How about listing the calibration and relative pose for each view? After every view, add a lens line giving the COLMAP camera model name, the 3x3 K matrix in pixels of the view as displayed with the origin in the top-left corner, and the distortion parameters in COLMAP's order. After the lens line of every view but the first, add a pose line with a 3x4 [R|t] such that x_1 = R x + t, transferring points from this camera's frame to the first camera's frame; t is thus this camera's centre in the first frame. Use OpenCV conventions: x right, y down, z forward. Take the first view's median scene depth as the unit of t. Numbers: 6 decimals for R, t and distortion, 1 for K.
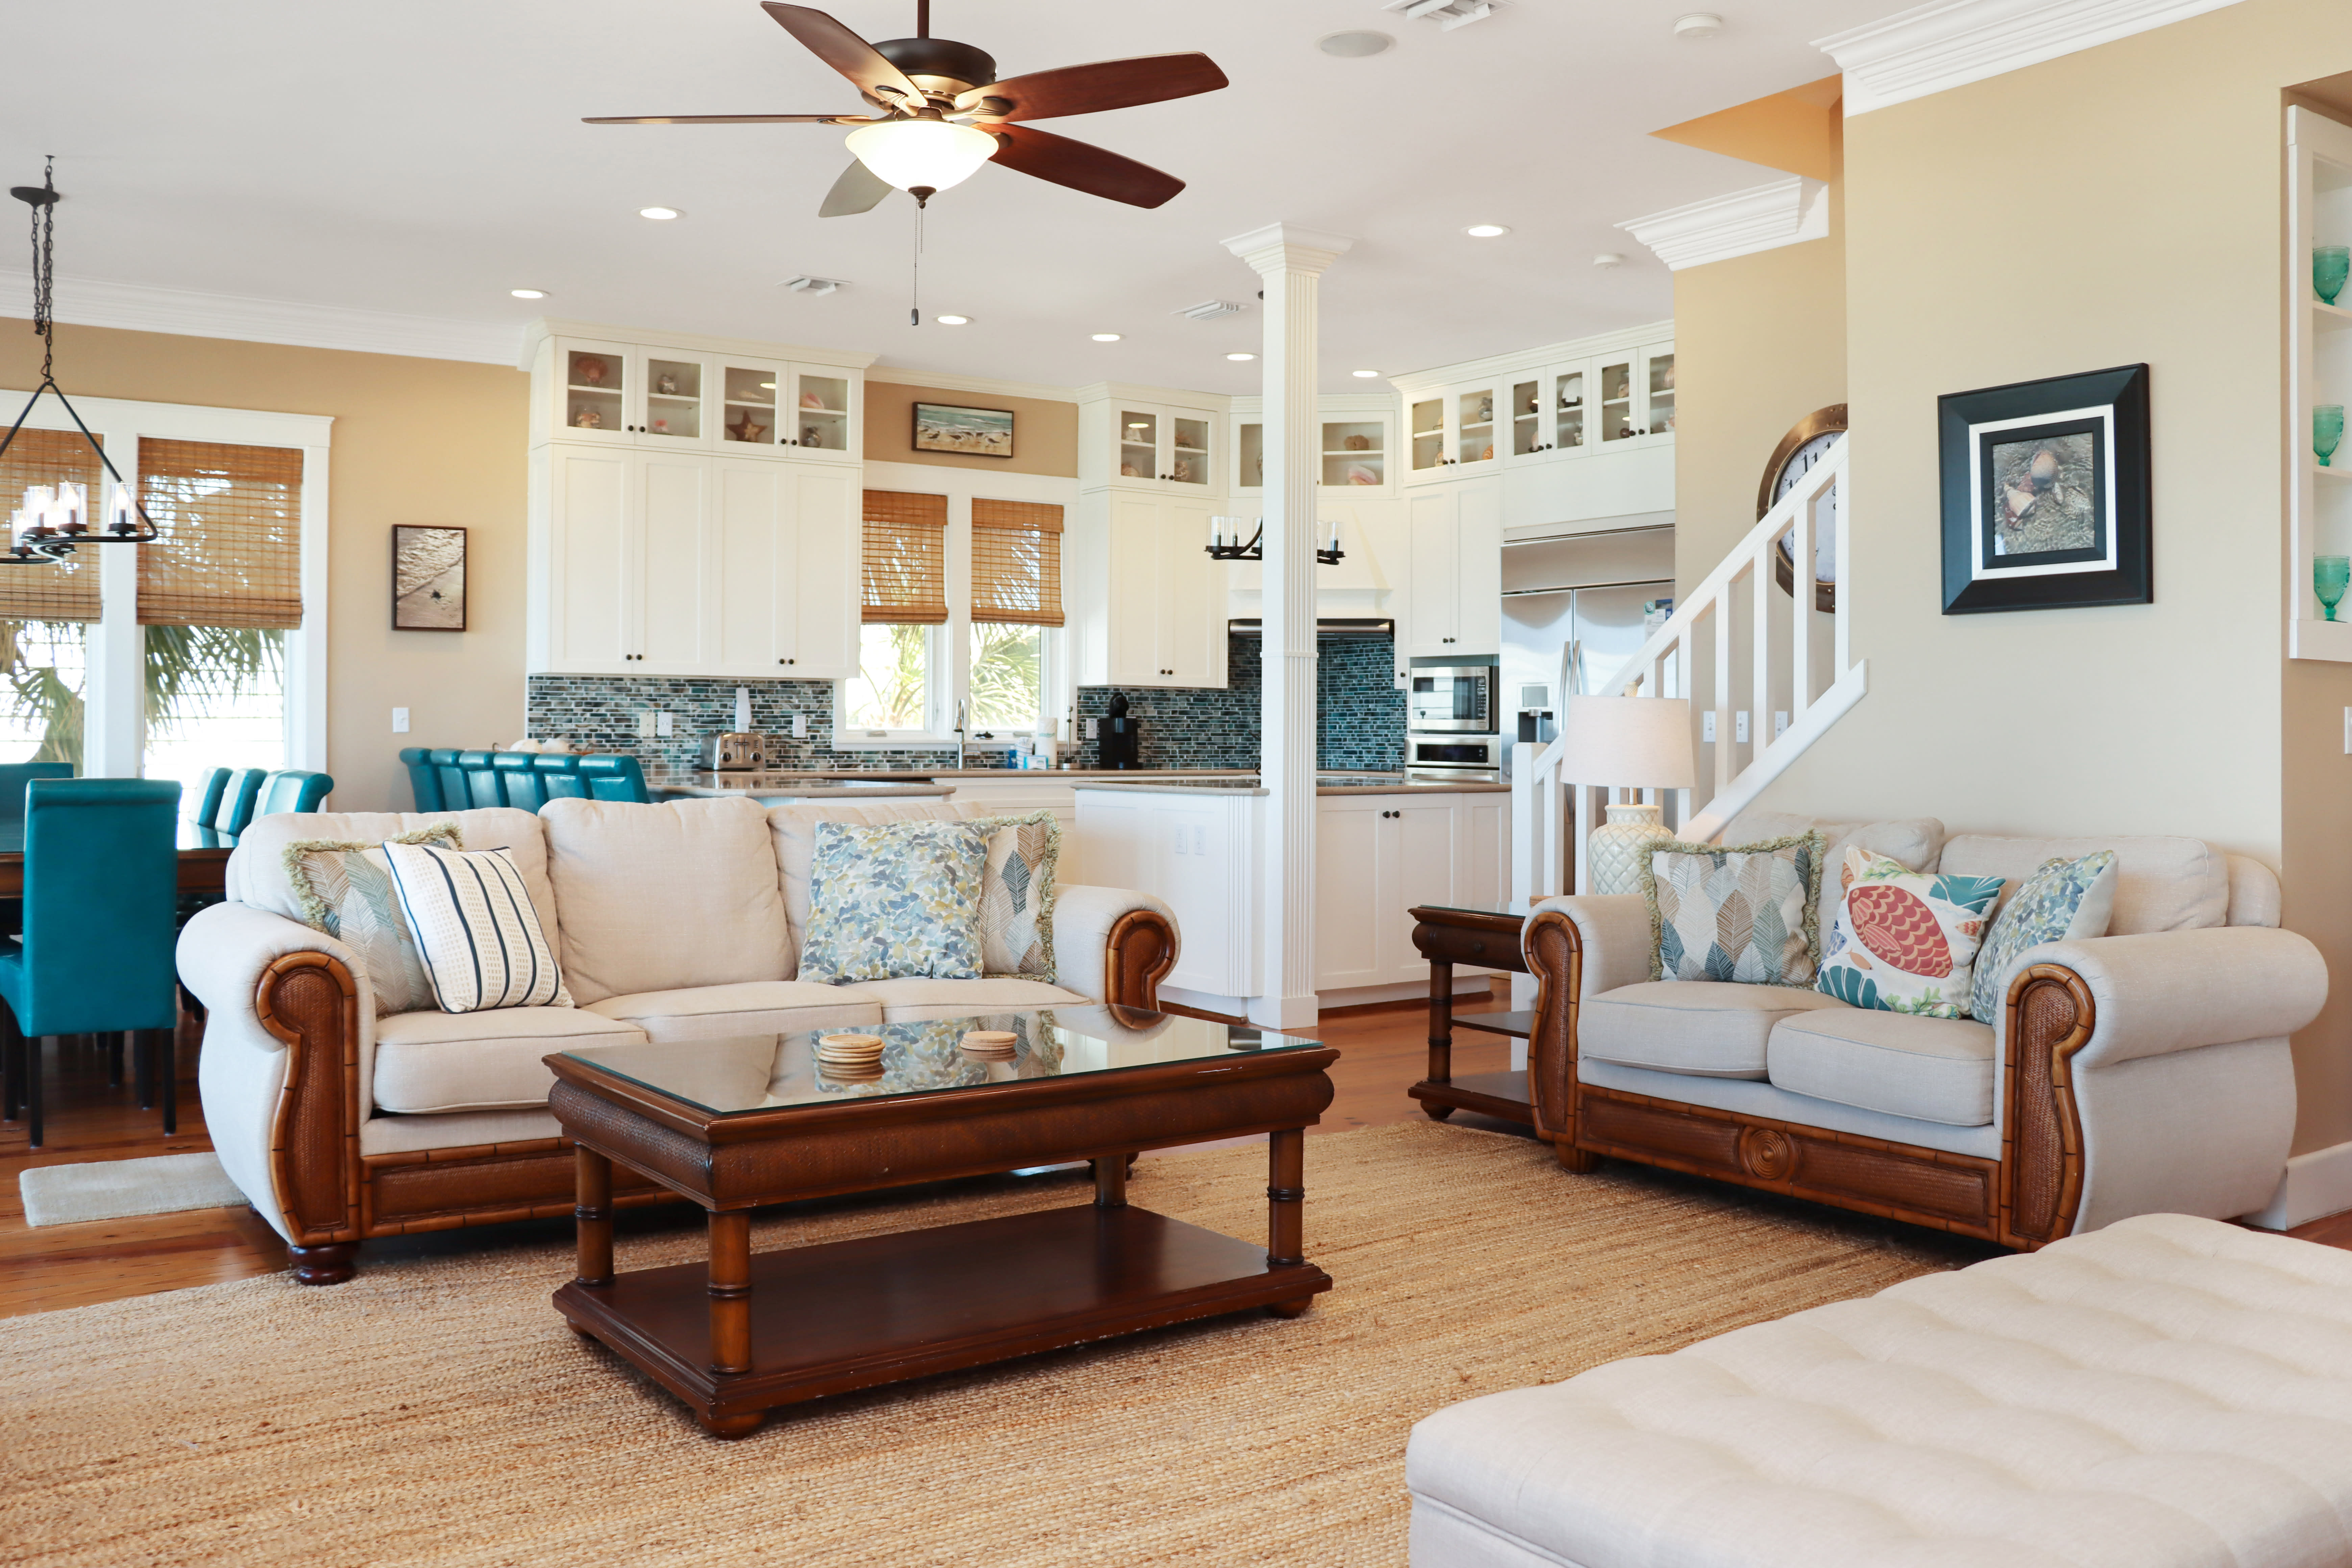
lens RADIAL K [[1870.1, 0, 1103.5], [0, 1870.1, 742.6], [0, 0, 1]] dist [-0.103674, 0.066256]
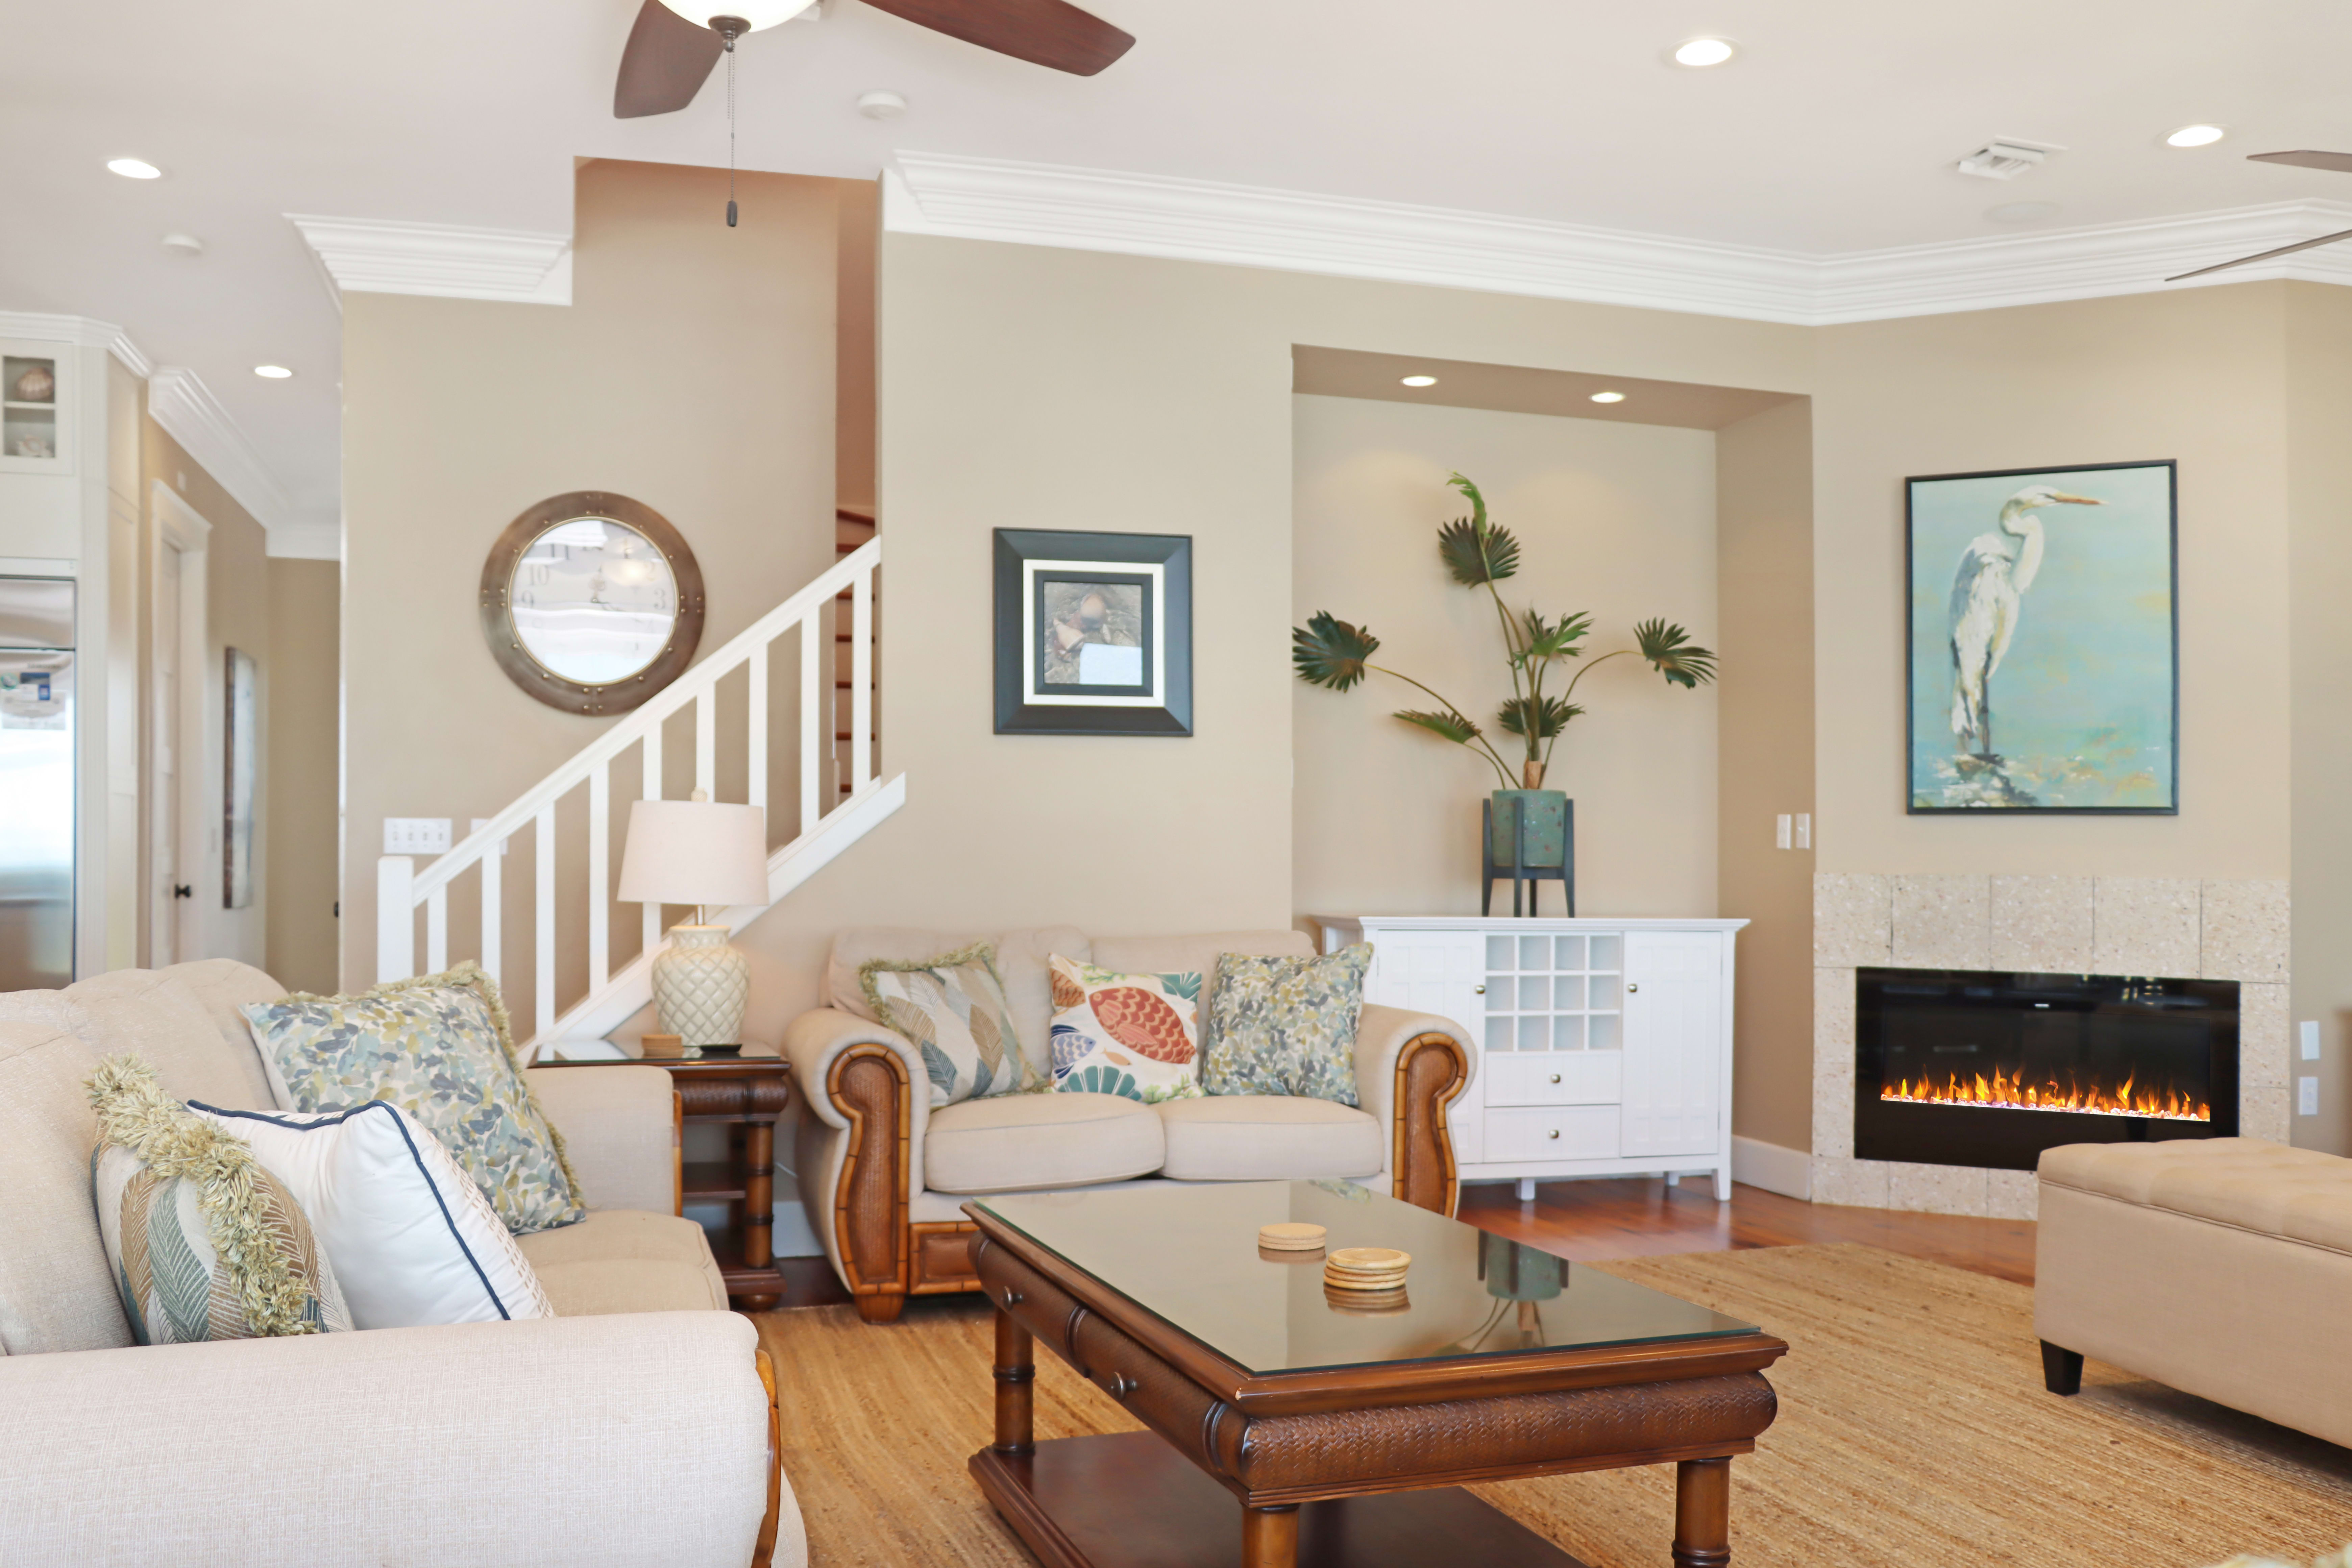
lens RADIAL K [[2021.6, 0, 1186.9], [0, 2021.6, 858.2], [0, 0, 1]] dist [-0.143127, 0.105510]
pose [[0.312201, -0.008561, 0.949978, -0.665572], [0.000912, 0.999962, 0.008712, -0.008164], [-0.950016, -0.001854, 0.312197, 0.568664]]
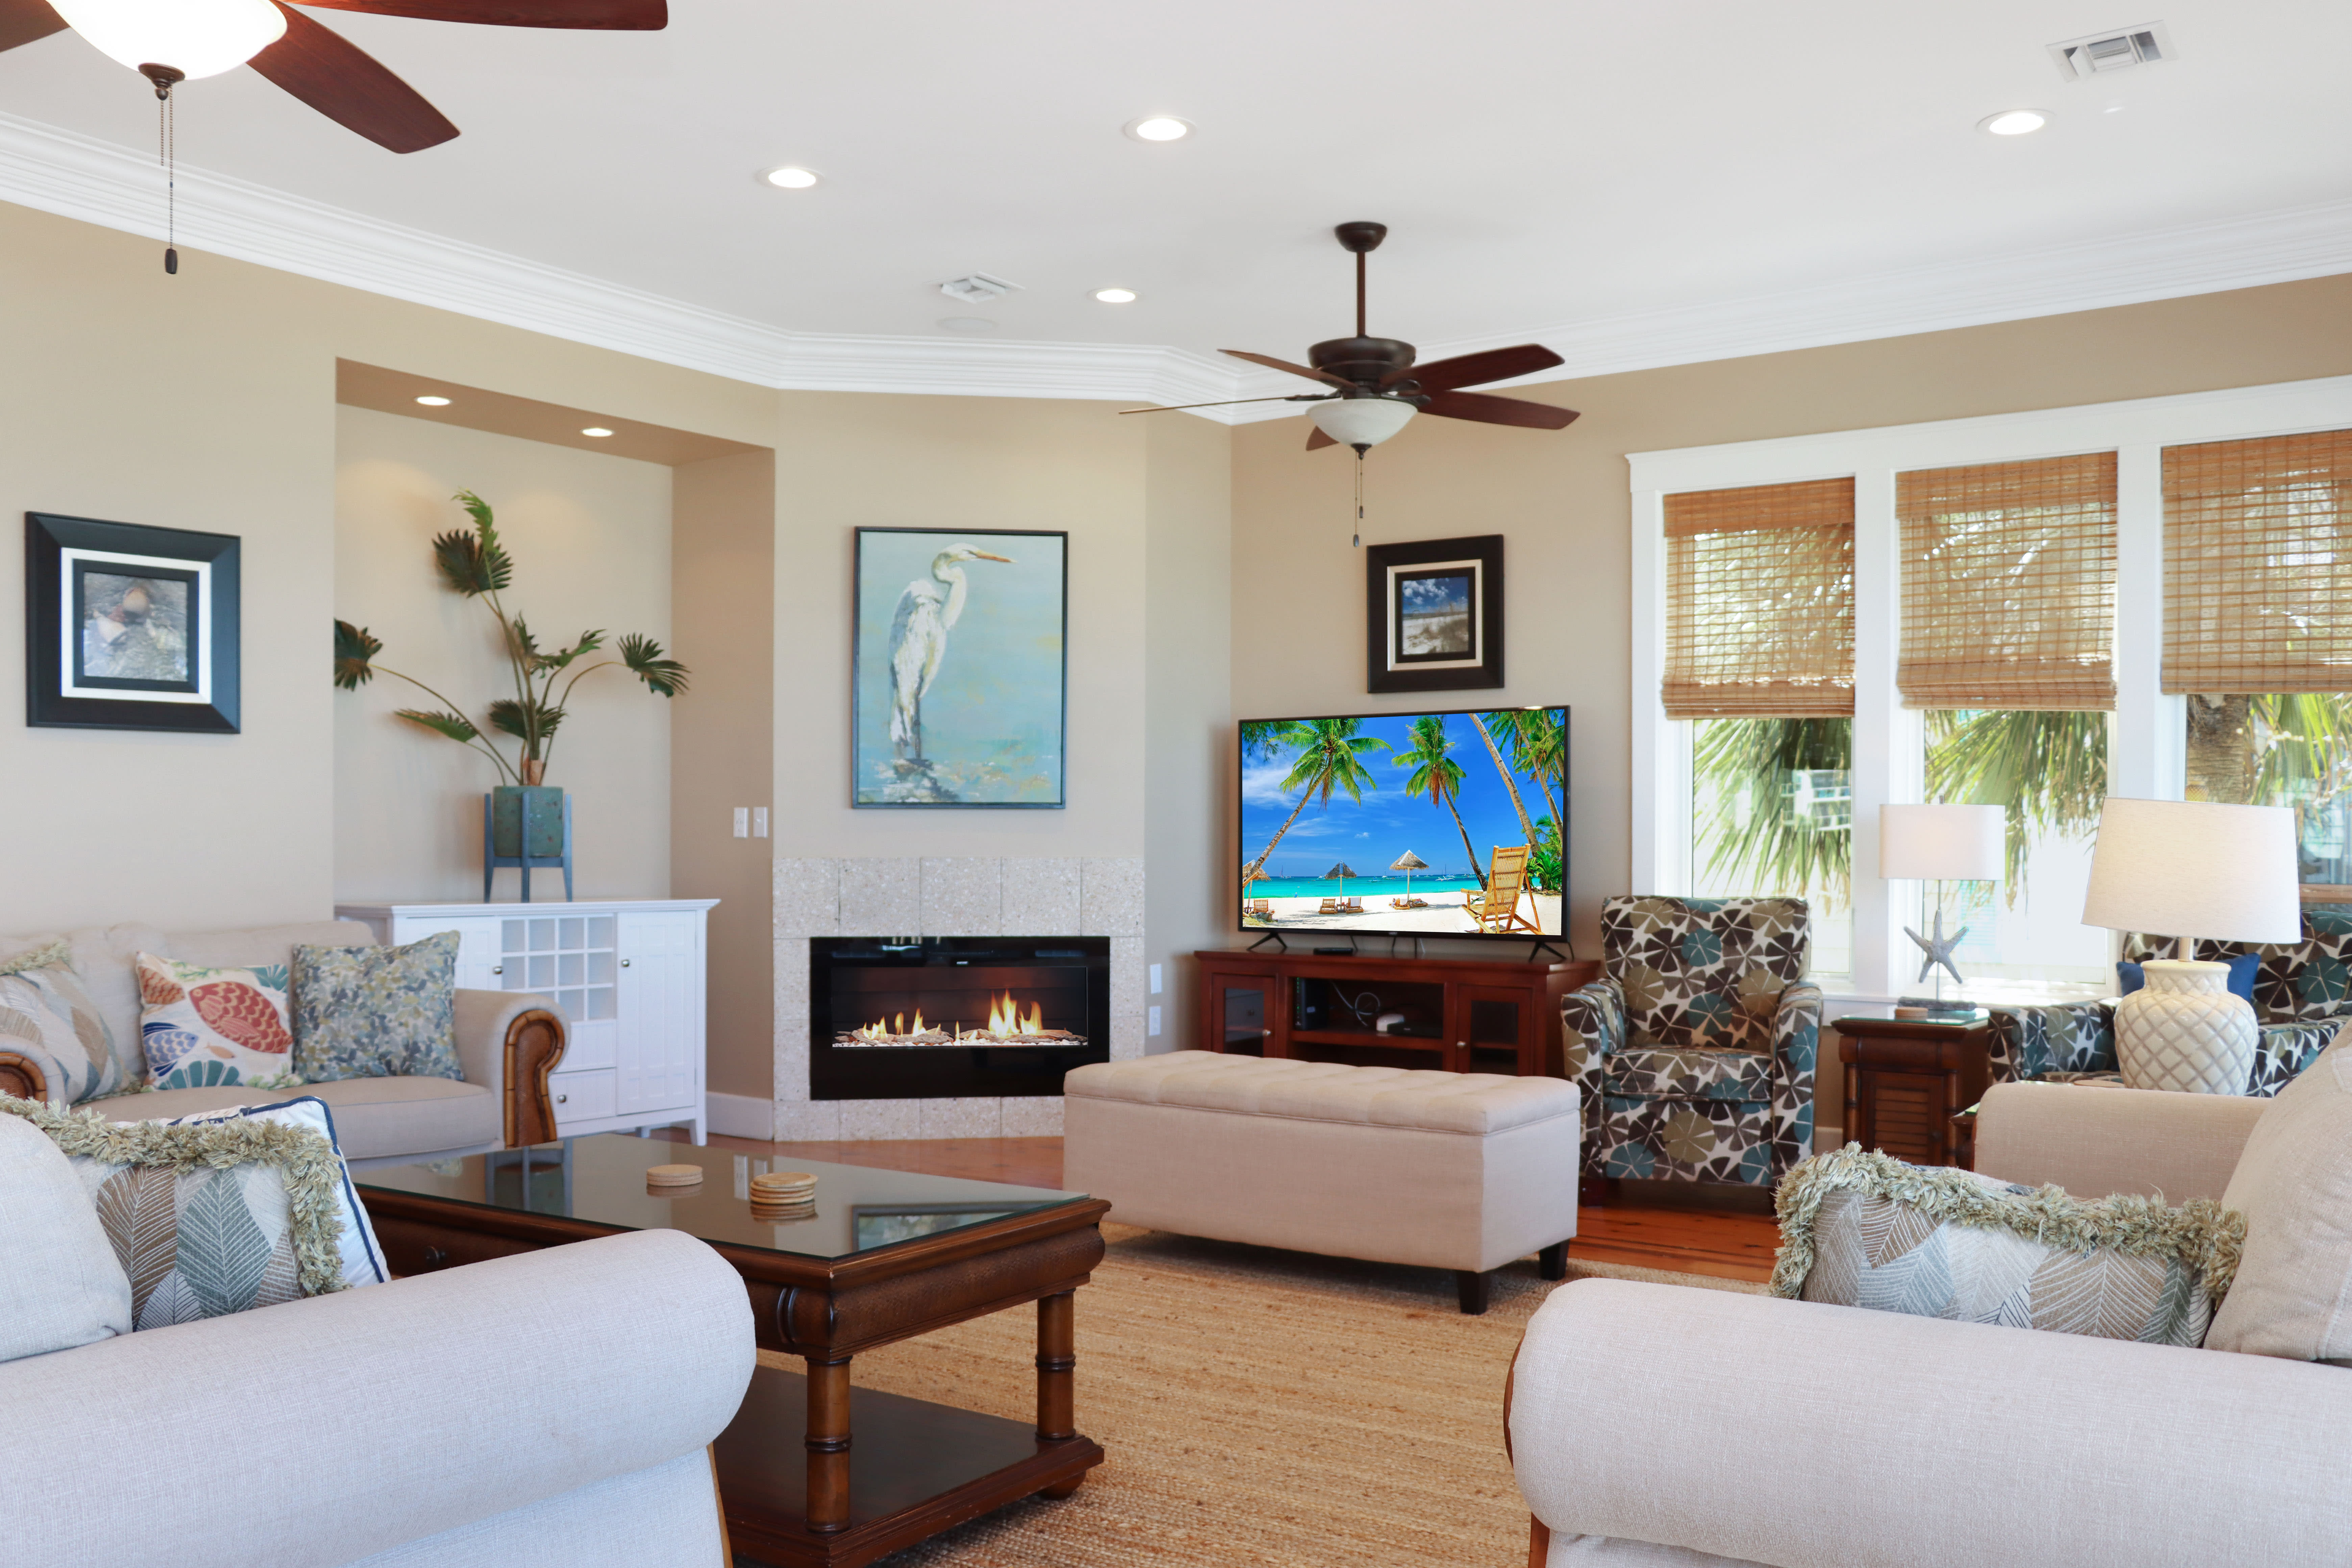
lens RADIAL K [[1970.3, 0, 1223.4], [0, 1970.3, 809.8], [0, 0, 1]] dist [-0.153169, 0.124166]
pose [[-0.361218, 0.002871, 0.932477, -0.822534], [0.003353, 0.999993, -0.001780, -0.020568], [-0.932475, 0.002483, -0.361225, 0.817211]]
